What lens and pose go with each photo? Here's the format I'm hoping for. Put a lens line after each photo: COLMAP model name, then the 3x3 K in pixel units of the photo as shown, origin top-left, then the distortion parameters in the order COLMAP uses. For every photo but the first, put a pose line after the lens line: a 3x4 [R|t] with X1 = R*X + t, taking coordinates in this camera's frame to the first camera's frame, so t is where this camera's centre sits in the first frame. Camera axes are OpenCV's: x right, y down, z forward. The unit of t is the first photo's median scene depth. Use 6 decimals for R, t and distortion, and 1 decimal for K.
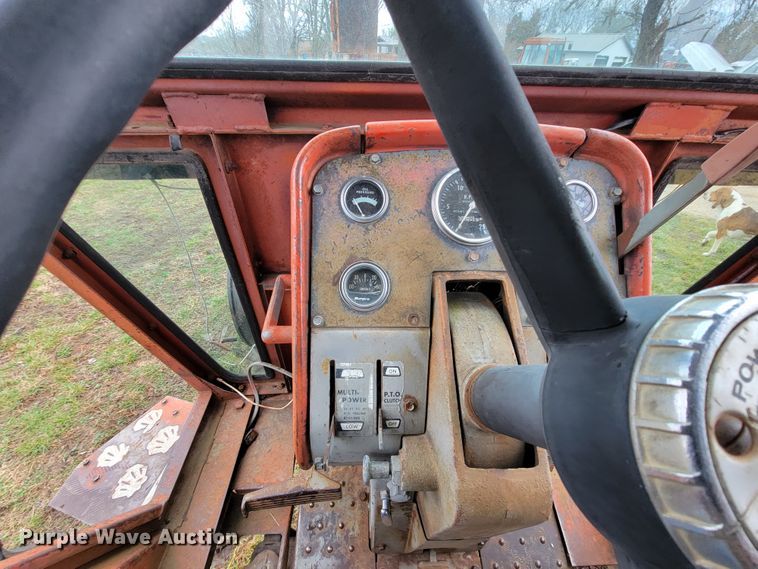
lens RADIAL K [[307.6, 0, 378.8], [0, 307.6, 295.3], [0, 0, 1]] dist [-0.001141, -0.002641]
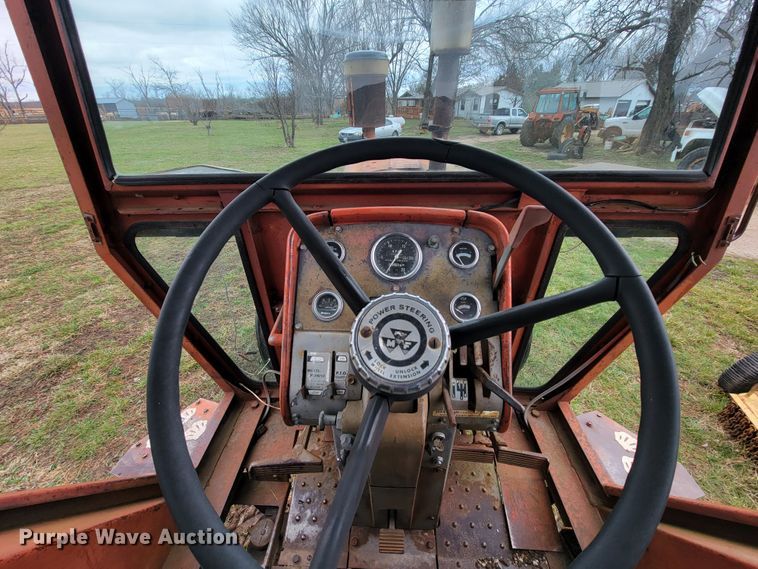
lens RADIAL K [[307.6, 0, 378.8], [0, 307.6, 295.3], [0, 0, 1]] dist [-0.001141, -0.002641]
pose [[0.996223, 0.010754, -0.086161, 0.215792], [-0.020600, 0.993242, -0.114218, 0.057409], [0.084350, 0.115562, 0.989712, -0.354359]]
